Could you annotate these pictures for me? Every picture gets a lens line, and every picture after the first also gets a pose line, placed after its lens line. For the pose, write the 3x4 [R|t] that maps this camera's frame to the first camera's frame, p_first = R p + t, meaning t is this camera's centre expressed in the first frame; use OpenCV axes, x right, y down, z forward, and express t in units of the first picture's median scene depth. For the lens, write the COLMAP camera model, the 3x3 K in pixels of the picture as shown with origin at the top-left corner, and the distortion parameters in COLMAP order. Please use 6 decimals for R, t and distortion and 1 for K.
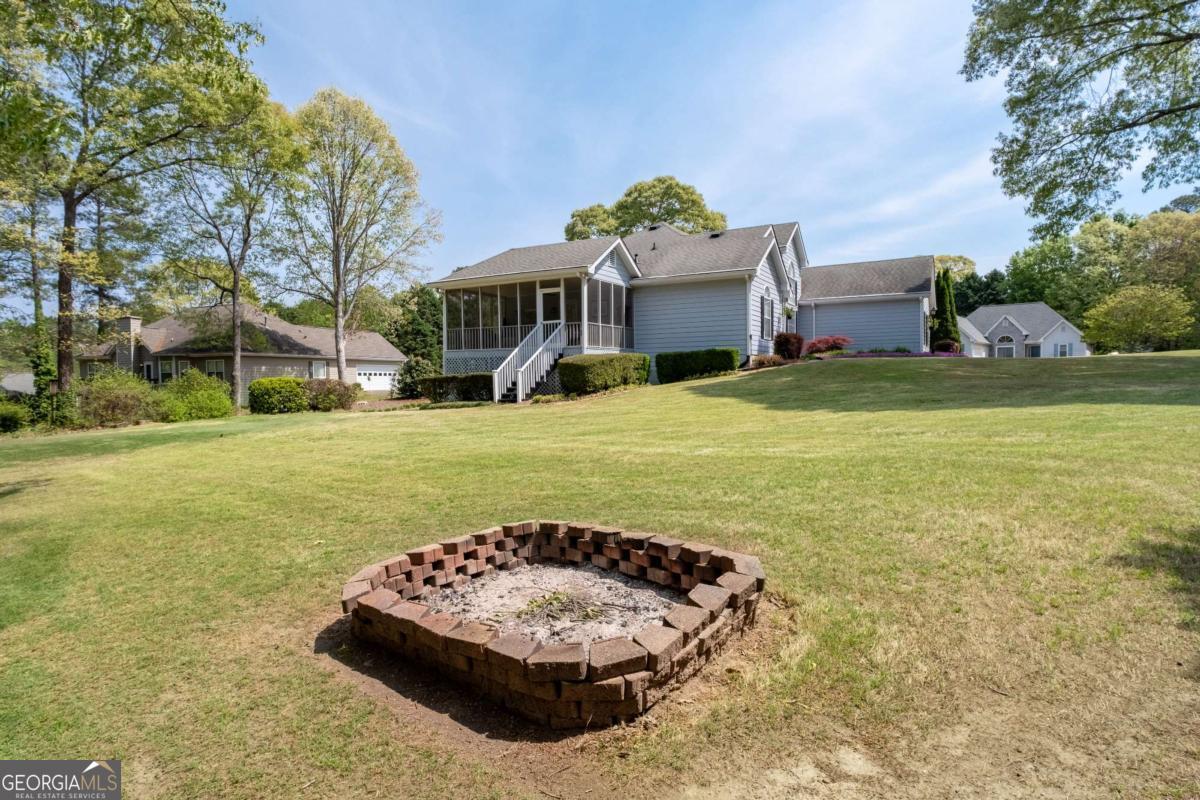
lens RADIAL K [[652.6, 0, 603.0], [0, 652.6, 399.5], [0, 0, 1]] dist [-0.004197, -0.001159]
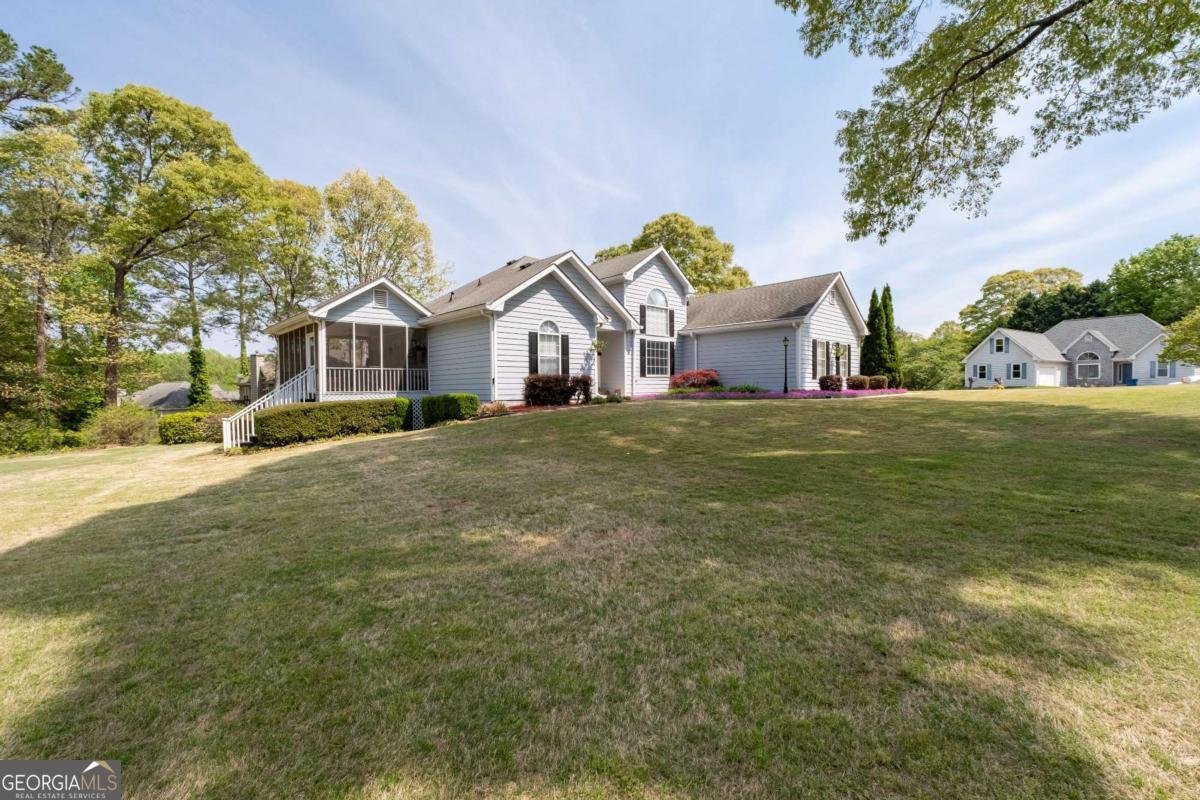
lens RADIAL K [[510.9, 0, 605.2], [0, 510.9, 398.2], [0, 0, 1]] dist [-0.004970, 0.000837]
pose [[0.956659, 0.006745, -0.291133, 0.178412], [-0.009467, 0.999924, -0.007941, -0.021446], [0.291058, 0.010353, 0.956649, 0.121232]]
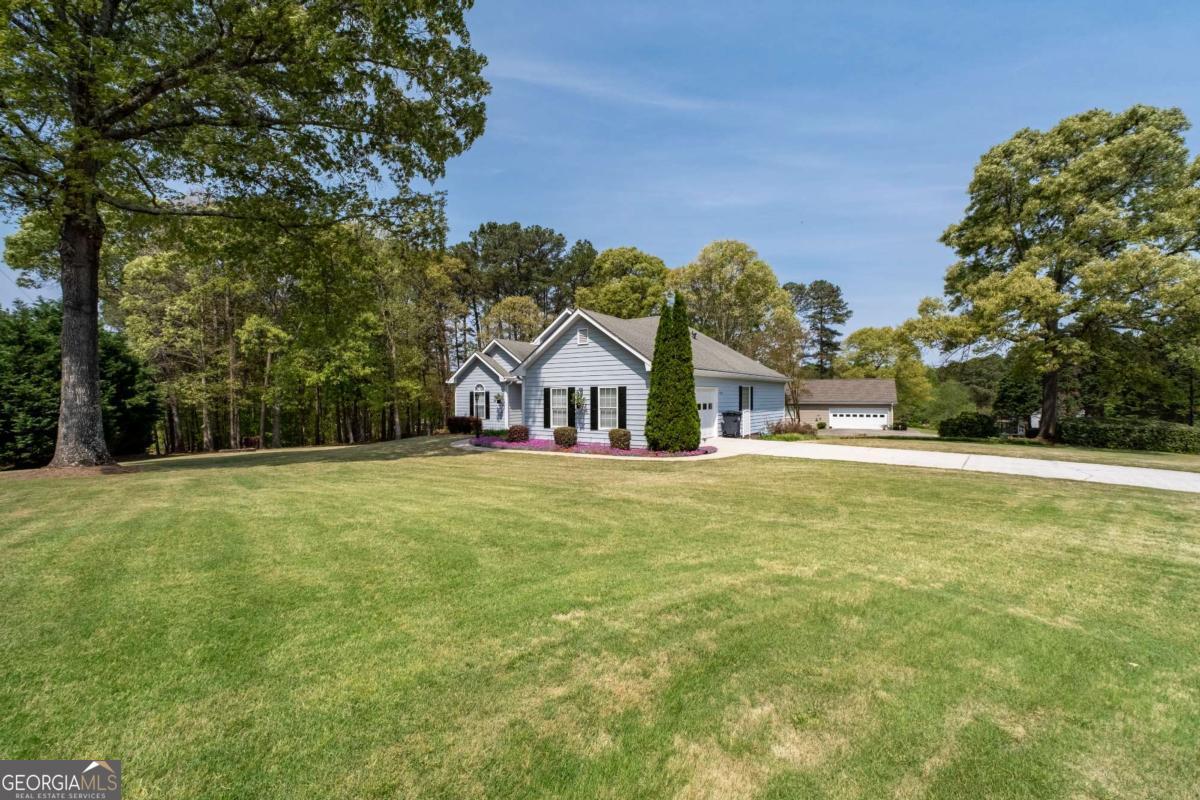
lens RADIAL K [[510.9, 0, 606.6], [0, 510.9, 391.4], [0, 0, 1]] dist [-0.004970, 0.000837]
pose [[-0.093773, -0.001853, -0.995592, 0.475683], [-0.024259, 0.999706, 0.000424, -0.055505], [0.995298, 0.024192, -0.093790, 0.475751]]
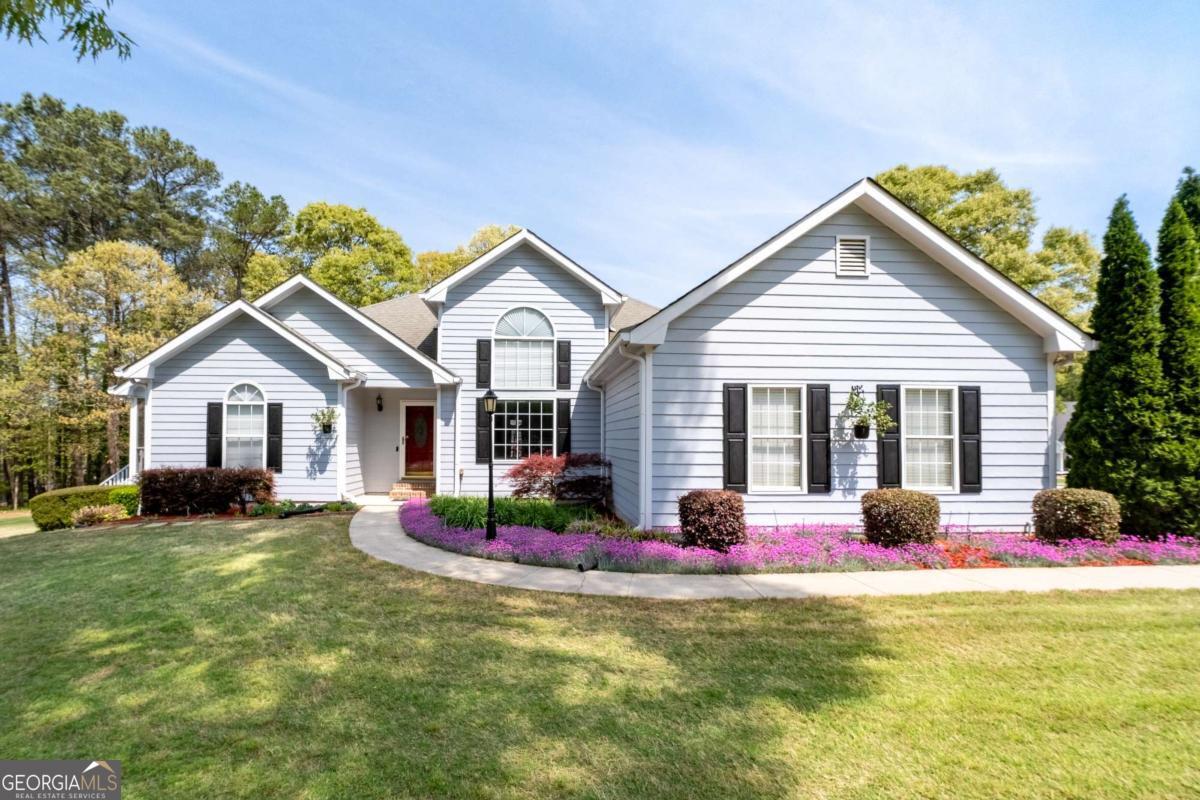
lens RADIAL K [[542.8, 0, 562.0], [0, 542.8, 430.3], [0, 0, 1]] dist [0.000723, -0.002359]
pose [[0.526775, -0.001619, -0.850003, 0.278893], [-0.033543, 0.999180, -0.022691, -0.043853], [0.849343, 0.040464, 0.526289, 0.333667]]
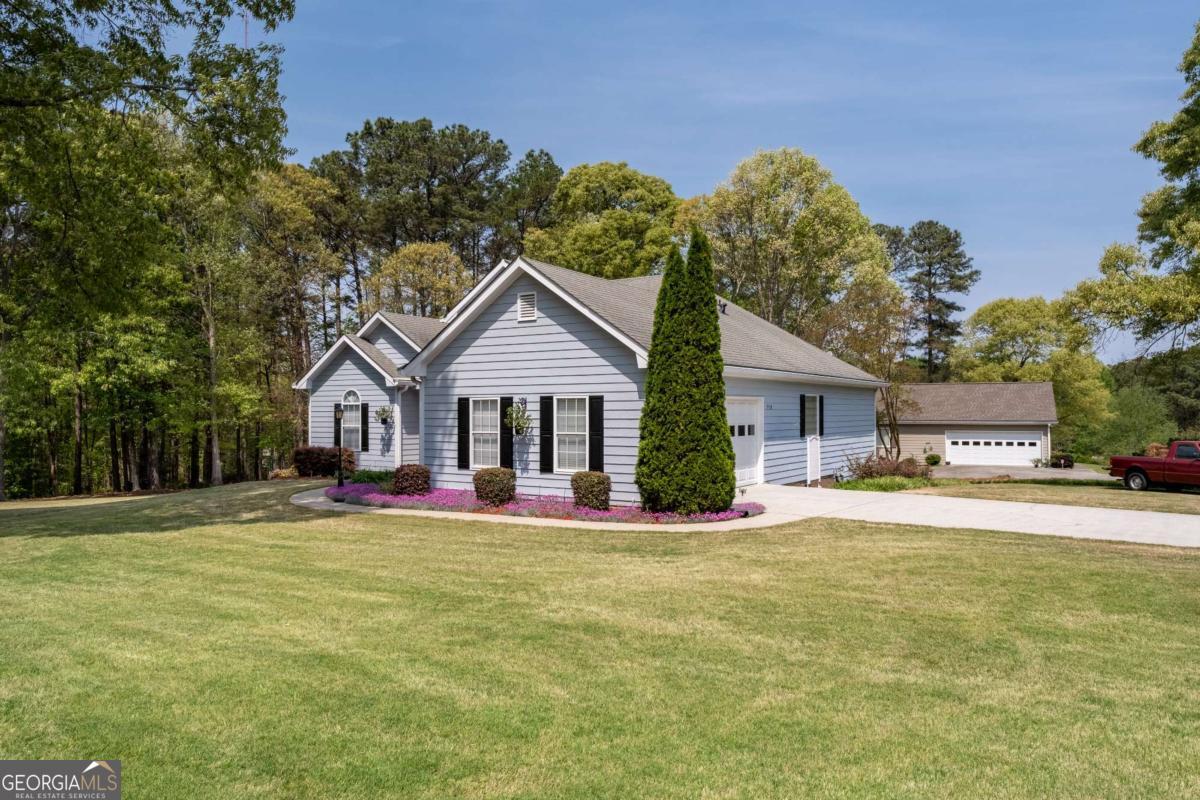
lens RADIAL K [[830.3, 0, 610.5], [0, 830.3, 397.3], [0, 0, 1]] dist [0.000767, -0.000873]
pose [[-0.057017, -0.007577, -0.998344, 0.453208], [-0.025080, 0.999666, -0.006155, -0.056220], [0.998058, 0.024688, -0.057188, 0.476718]]
